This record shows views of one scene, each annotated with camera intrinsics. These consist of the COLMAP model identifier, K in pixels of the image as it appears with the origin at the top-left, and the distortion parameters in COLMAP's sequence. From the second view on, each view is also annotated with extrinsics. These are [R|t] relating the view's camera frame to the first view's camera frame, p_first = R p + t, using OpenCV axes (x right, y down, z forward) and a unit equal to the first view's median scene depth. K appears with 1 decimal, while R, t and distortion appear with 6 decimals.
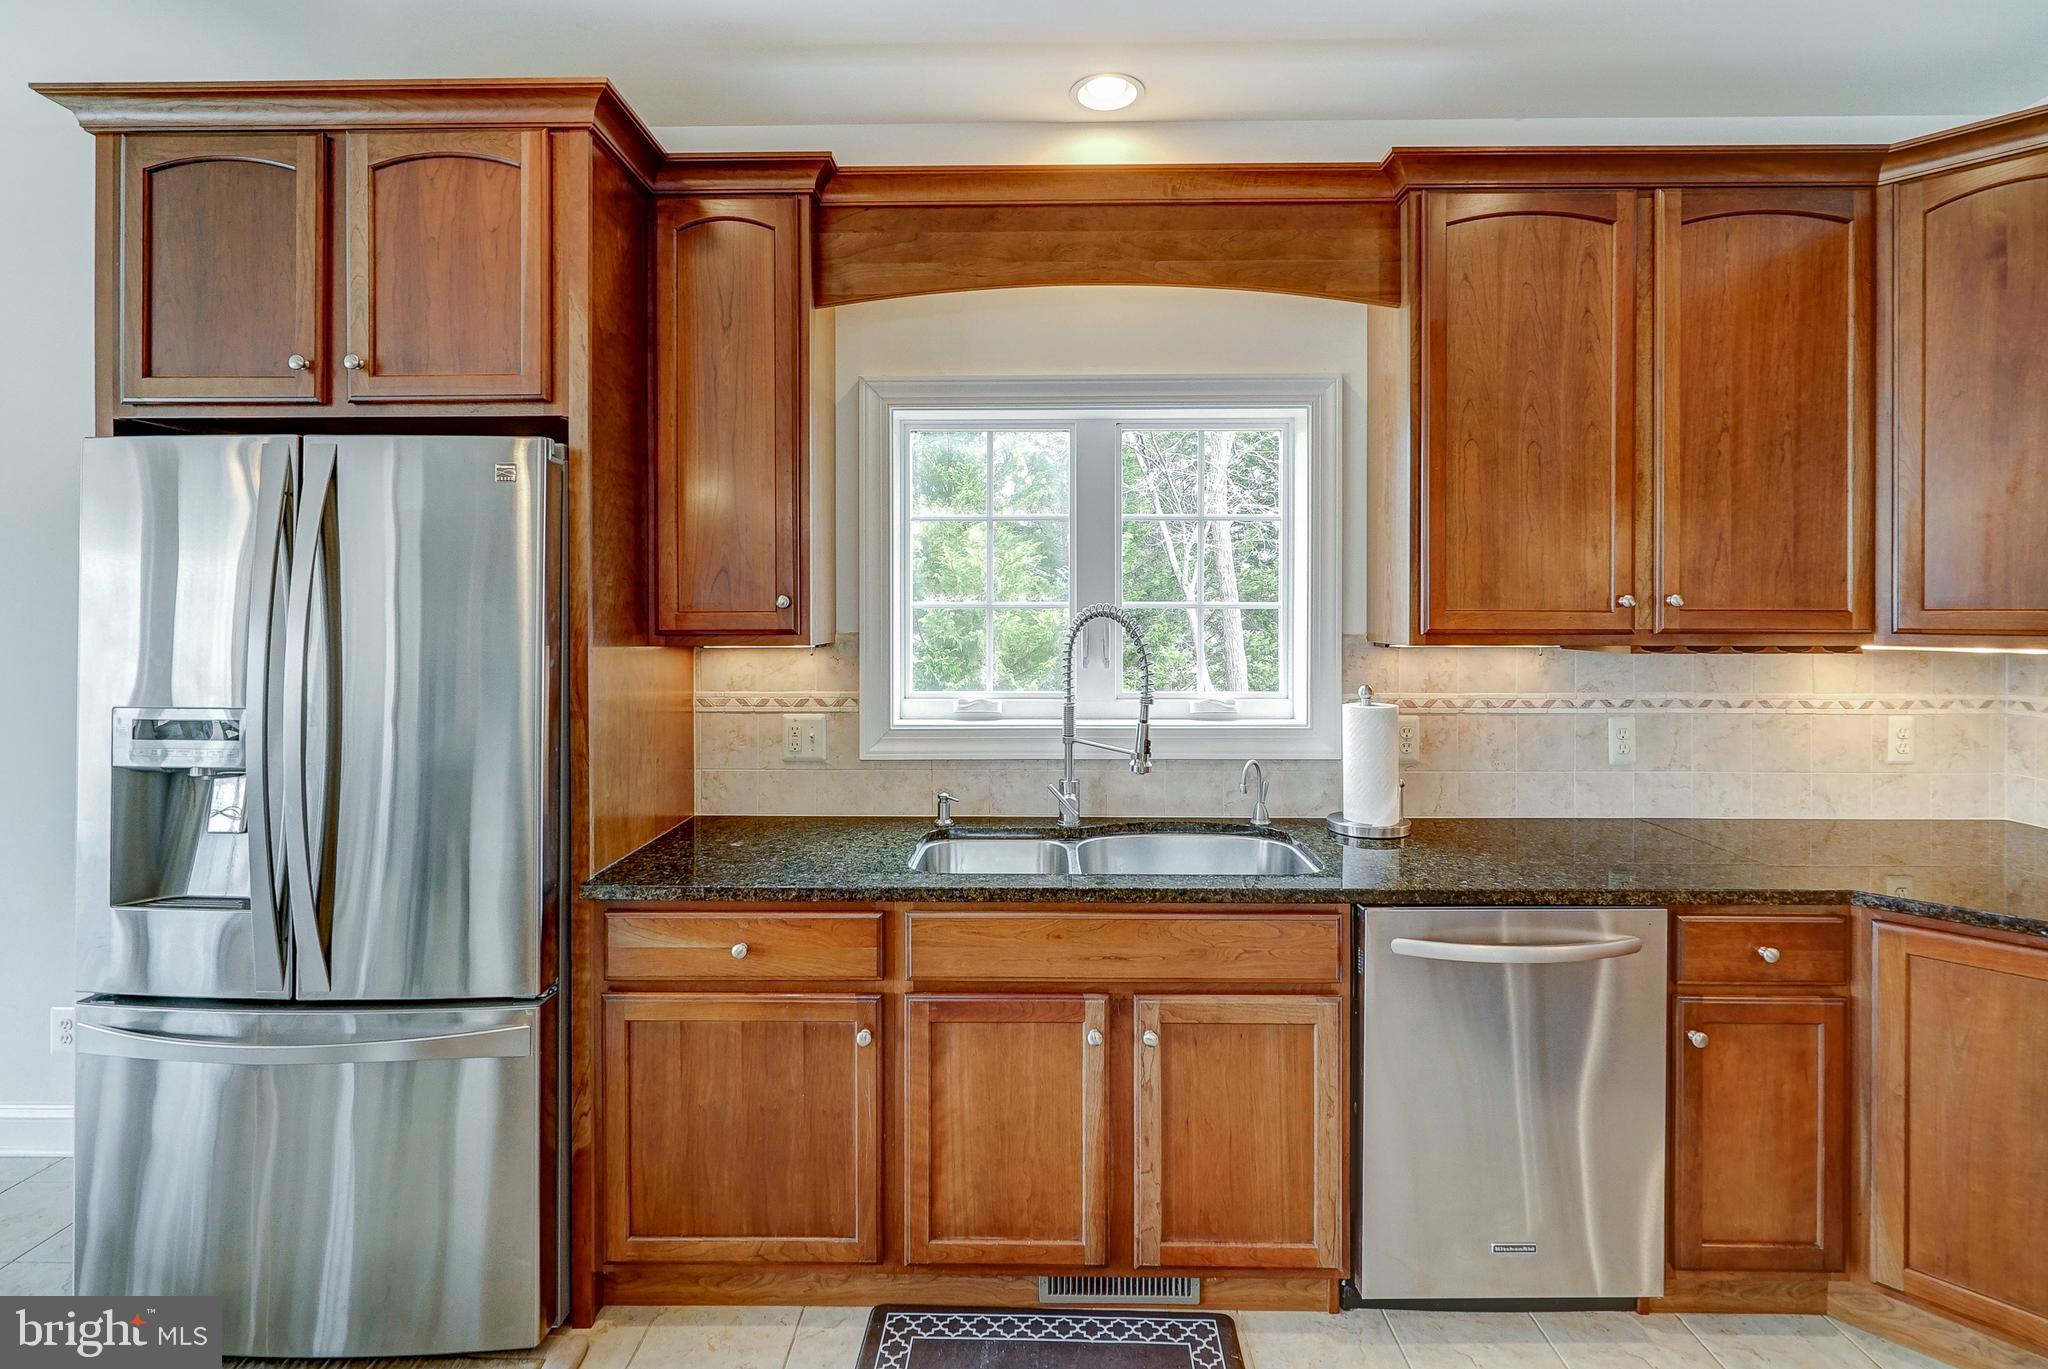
lens RADIAL K [[990.3, 0, 1022.7], [0, 990.3, 617.8], [0, 0, 1]] dist [-0.000432, 0.000118]
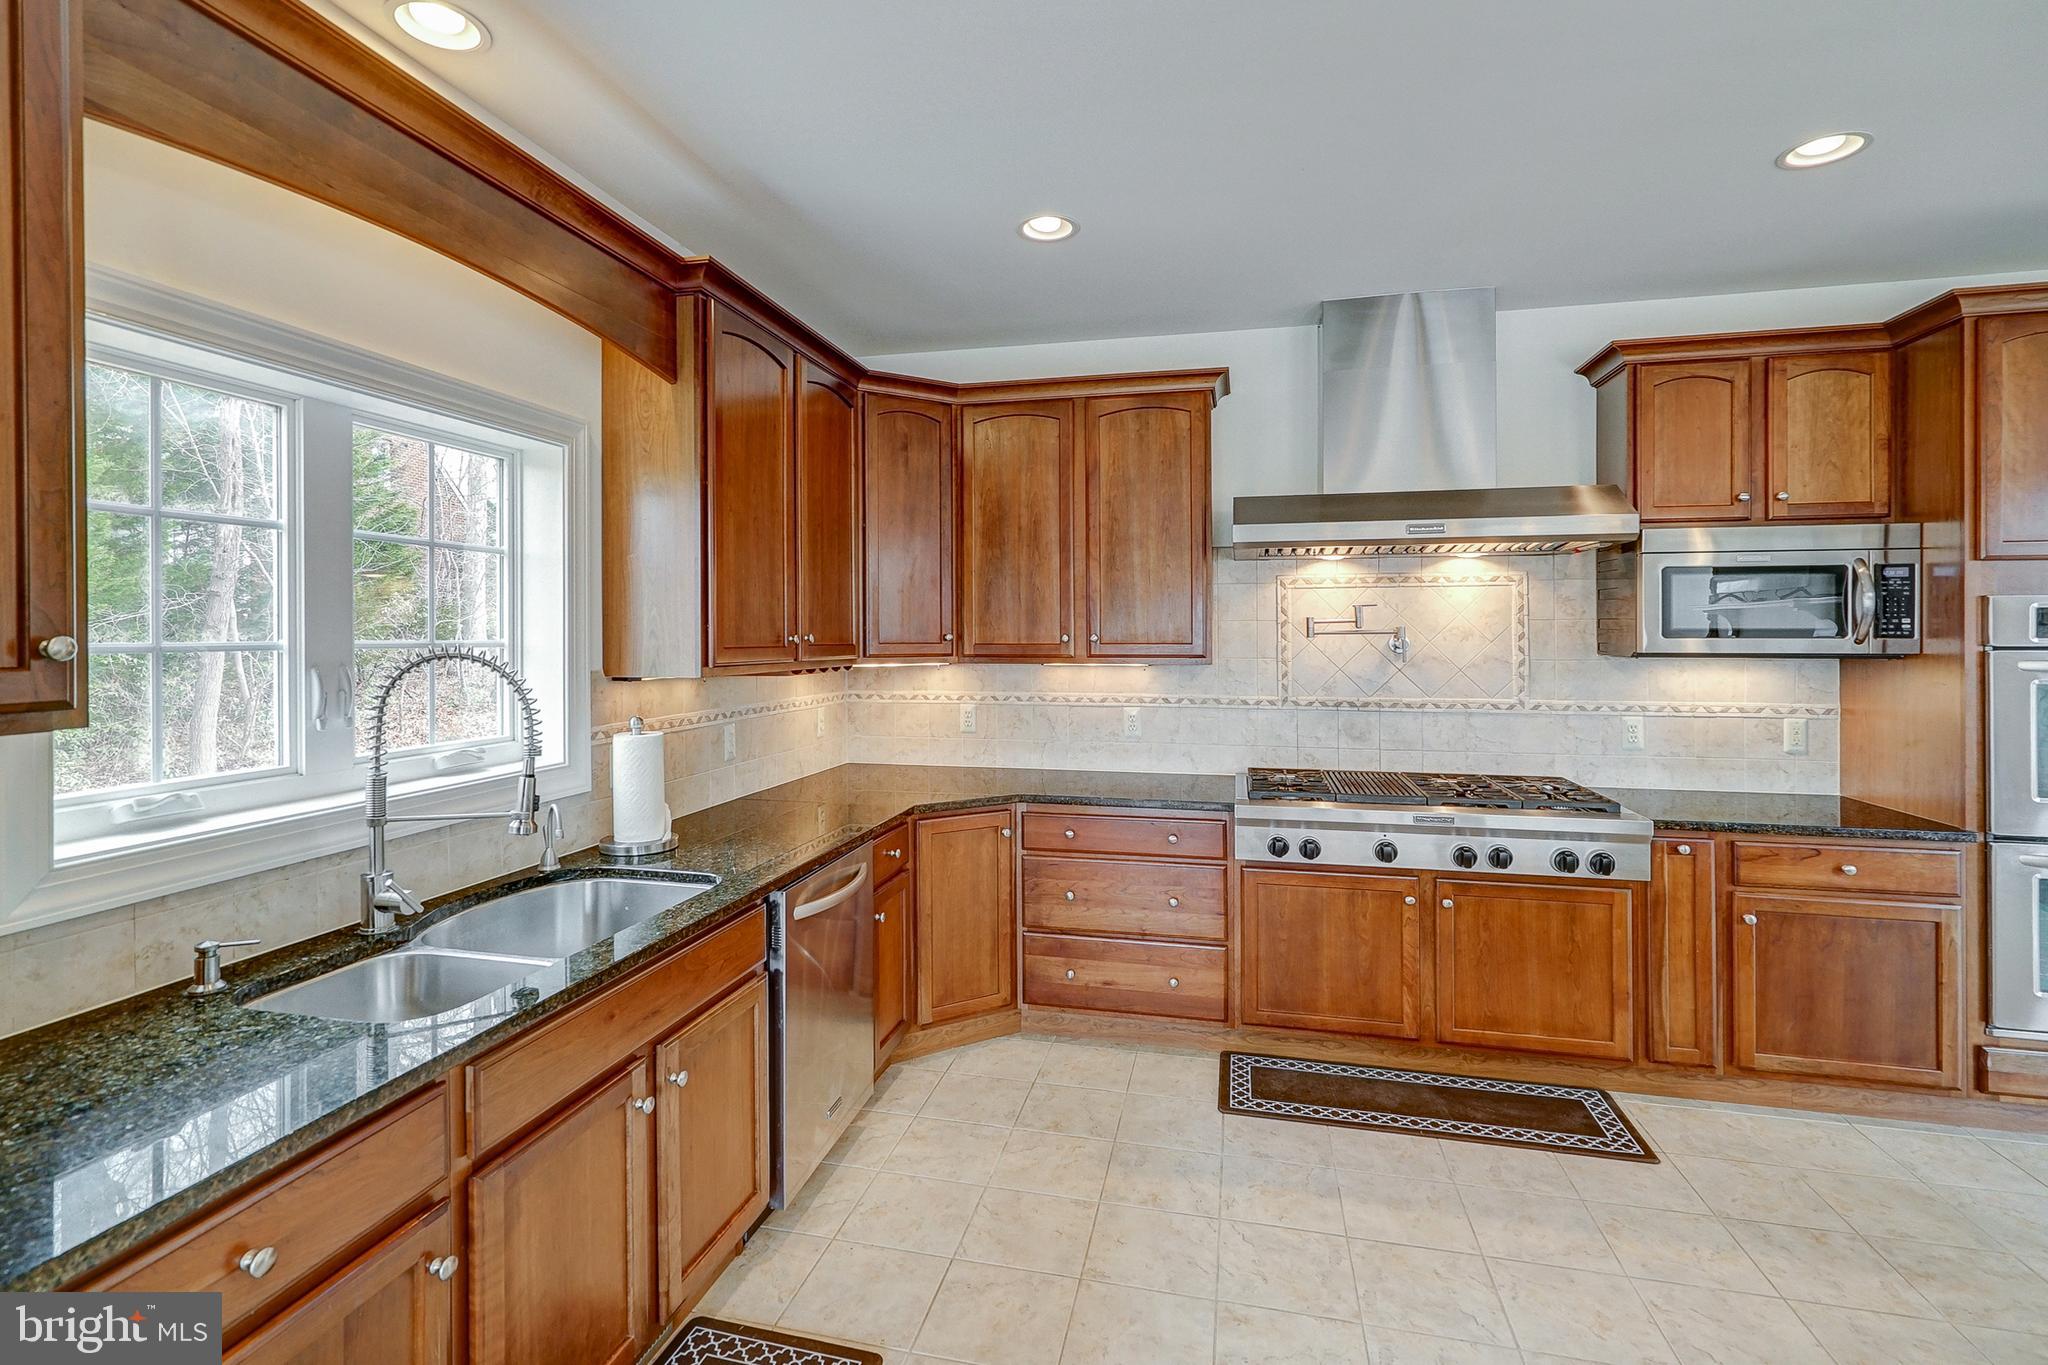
lens RADIAL K [[947.0, 0, 1020.0], [0, 947.0, 632.4], [0, 0, 1]] dist [0.000046, 0.000187]
pose [[0.211175, 0.000927, 0.977448, -0.623514], [0.013937, 0.999895, -0.003960, -0.015514], [-0.977349, 0.014459, 0.211140, 0.385169]]
